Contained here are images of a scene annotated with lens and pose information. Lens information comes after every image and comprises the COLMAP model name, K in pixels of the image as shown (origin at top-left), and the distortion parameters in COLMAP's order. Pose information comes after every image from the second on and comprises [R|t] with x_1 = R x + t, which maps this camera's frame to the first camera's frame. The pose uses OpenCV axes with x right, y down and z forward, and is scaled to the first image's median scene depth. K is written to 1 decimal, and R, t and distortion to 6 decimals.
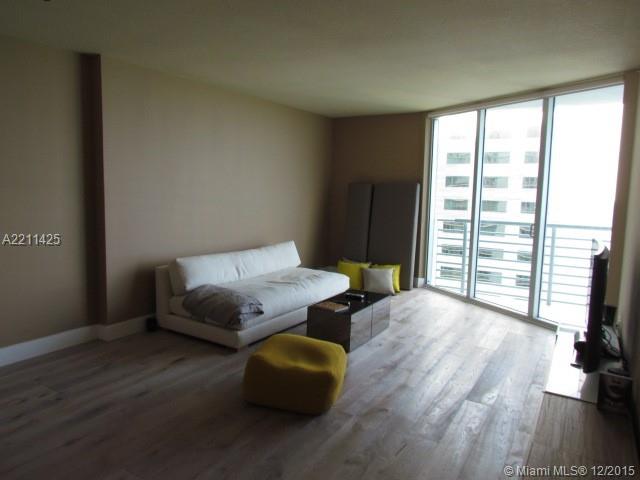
lens RADIAL K [[463.6, 0, 320.1], [0, 463.6, 238.9], [0, 0, 1]] dist [-0.018307, 0.012305]
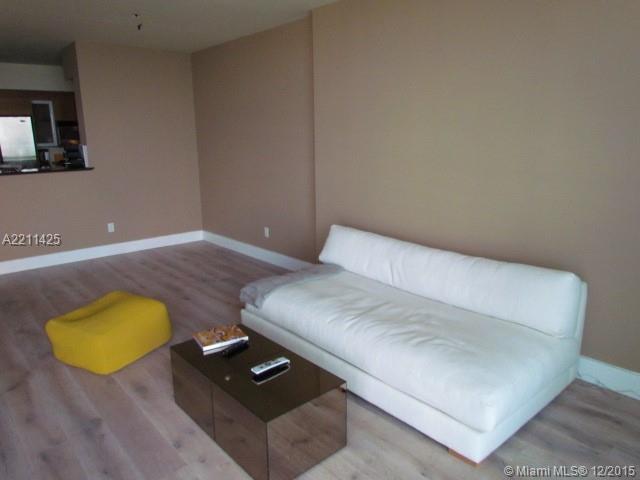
lens RADIAL K [[463.6, 0, 317.0], [0, 463.6, 236.9], [0, 0, 1]] dist [-0.018307, 0.012305]
pose [[-0.326452, 0.179987, -0.927919, 0.651167], [-0.097628, 0.970032, 0.222502, -0.159547], [0.940158, 0.163227, -0.299097, 1.597362]]
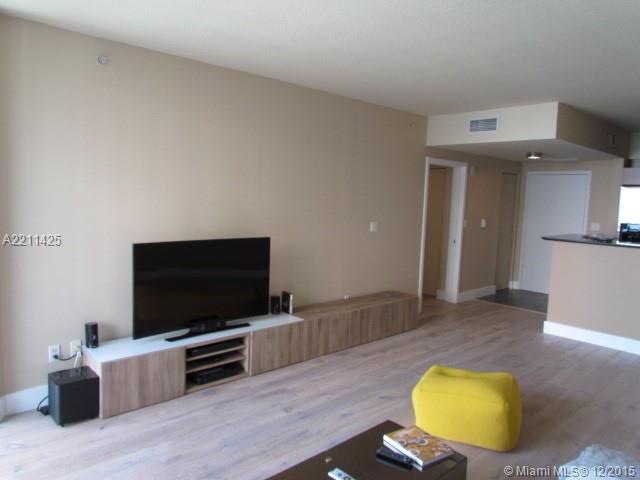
lens RADIAL K [[463.6, 0, 314.9], [0, 463.6, 244.2], [0, 0, 1]] dist [-0.018307, 0.012305]
pose [[-0.950922, -0.095587, 0.294295, 0.016043], [-0.031341, 0.975952, 0.215720, -0.213262], [-0.307838, 0.195909, -0.931051, 1.819281]]
